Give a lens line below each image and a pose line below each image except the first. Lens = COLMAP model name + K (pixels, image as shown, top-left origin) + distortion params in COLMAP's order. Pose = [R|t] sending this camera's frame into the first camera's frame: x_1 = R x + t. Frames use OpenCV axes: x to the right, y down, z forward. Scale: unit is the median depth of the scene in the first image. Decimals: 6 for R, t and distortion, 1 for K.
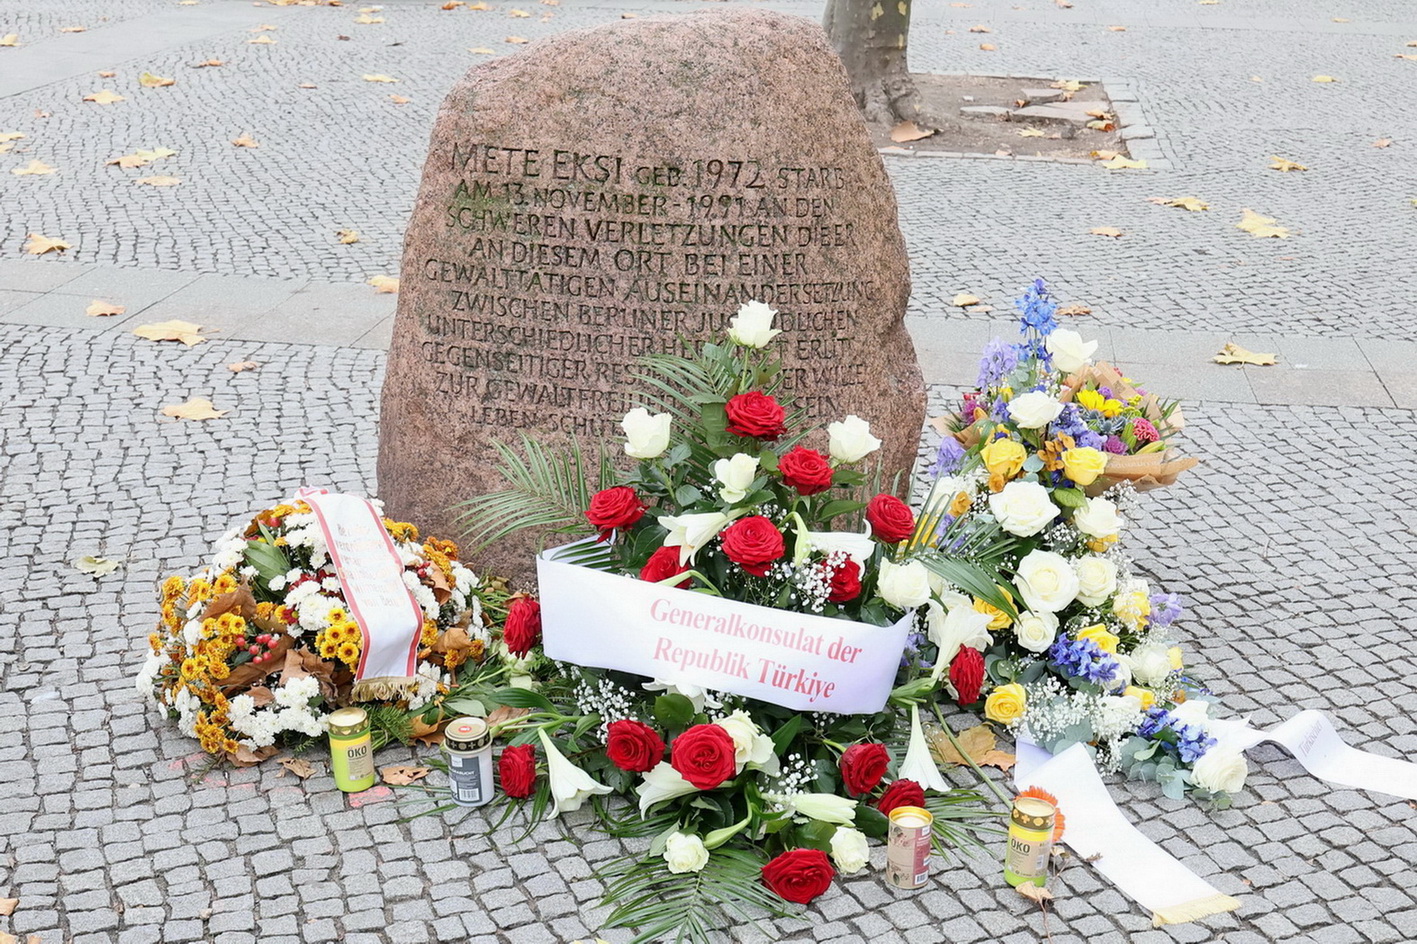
lens RADIAL K [[1978.2, 0, 706.6], [0, 1978.2, 452.4], [0, 0, 1]] dist [0.039723, -0.104938]
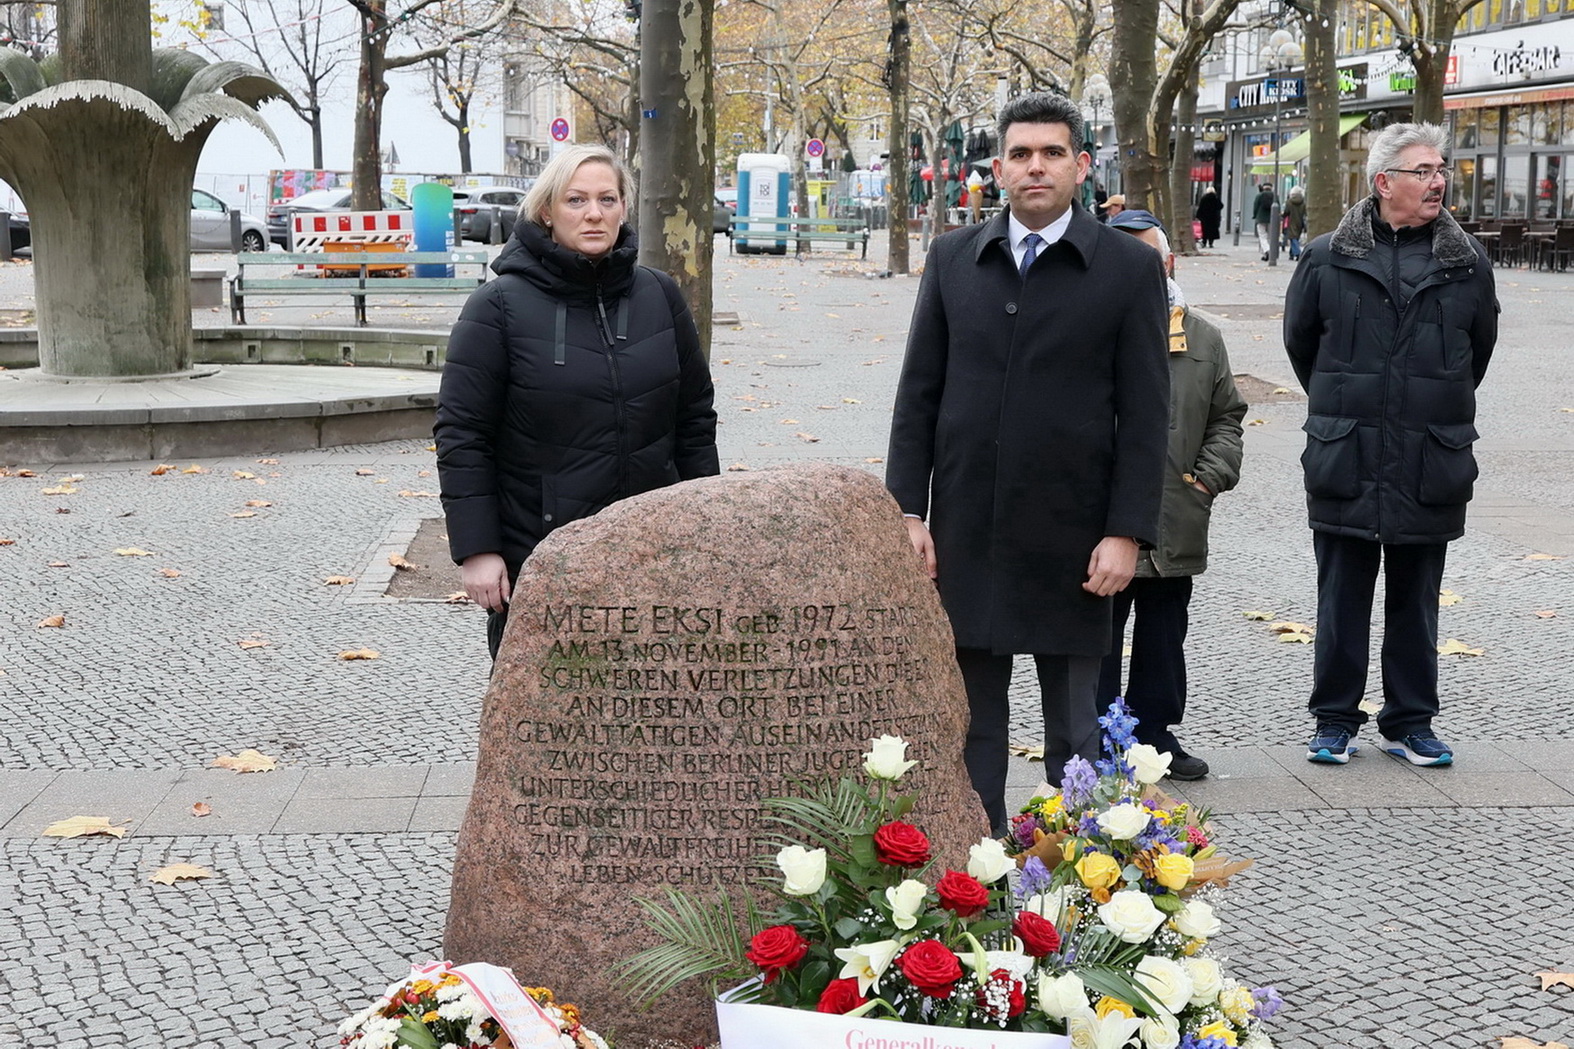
lens RADIAL K [[2197.4, 0, 784.8], [0, 2197.4, 502.7], [0, 0, 1]] dist [0.039723, -0.104938]
pose [[0.976988, -0.050783, 0.207163, -0.244602], [0.089947, 0.978752, -0.184268, 0.012061], [-0.193403, 0.198662, 0.960796, -0.125499]]
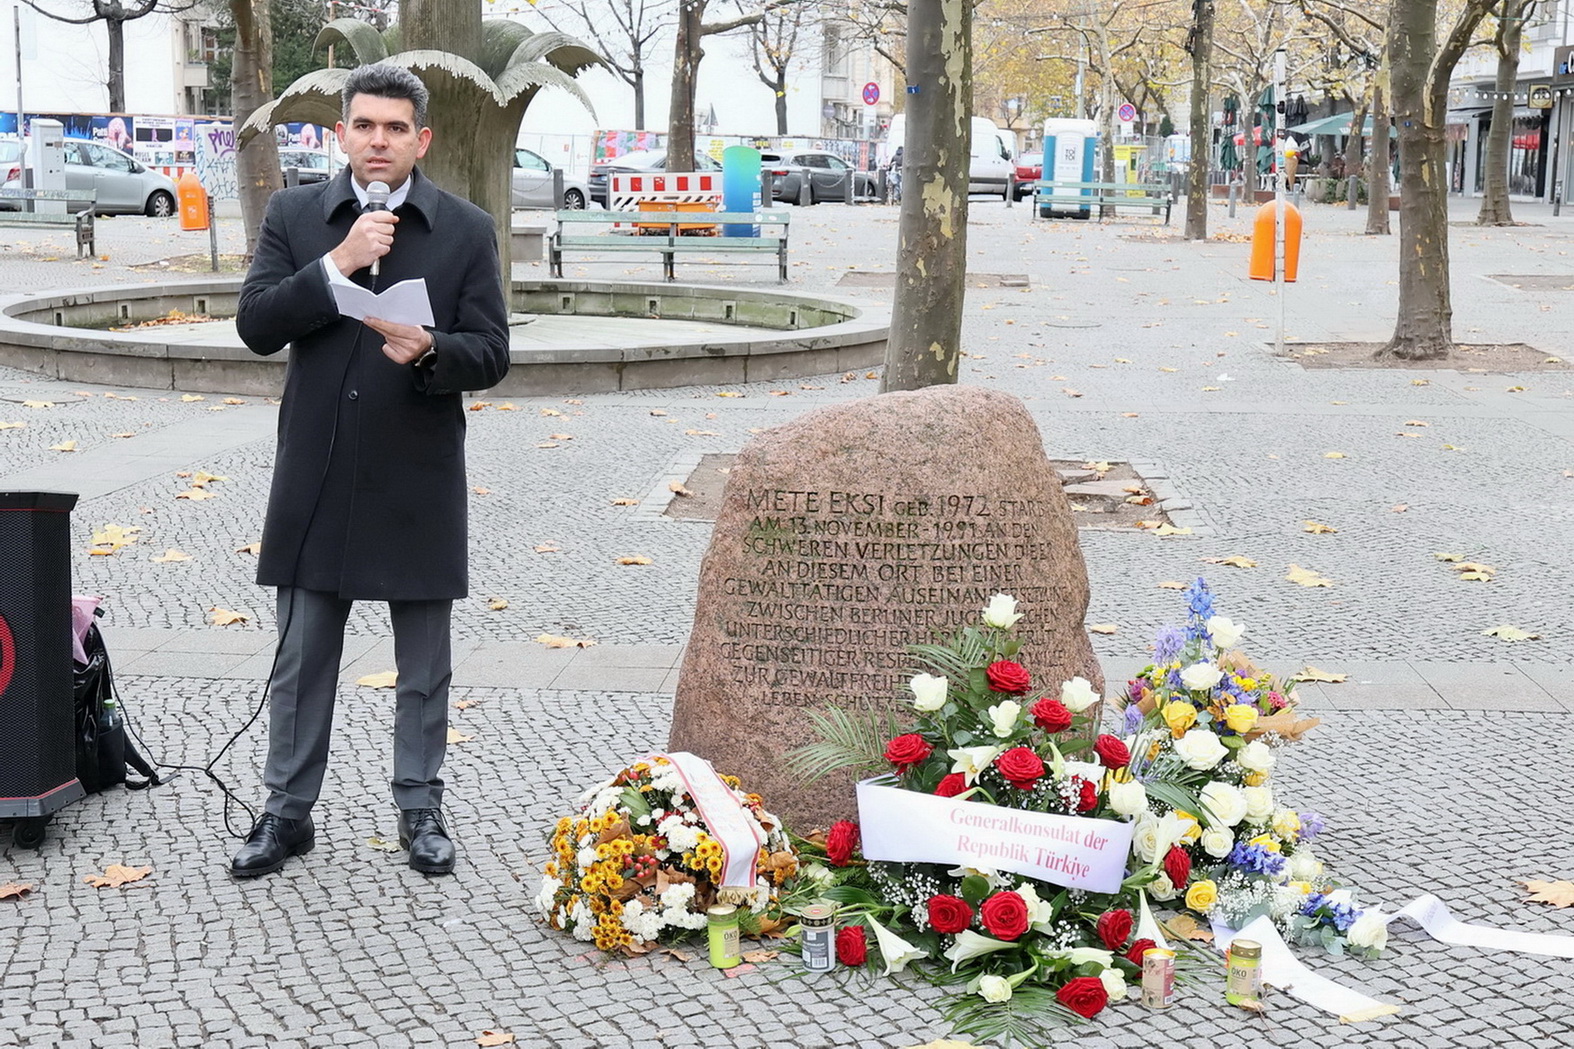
lens RADIAL K [[2197.4, 0, 784.8], [0, 2197.4, 502.7], [0, 0, 1]] dist [0.039723, -0.104938]
pose [[0.997421, -0.022512, 0.068154, -0.207997], [0.034259, 0.983713, -0.176450, 0.113294], [-0.063071, 0.178330, 0.981947, -0.441846]]
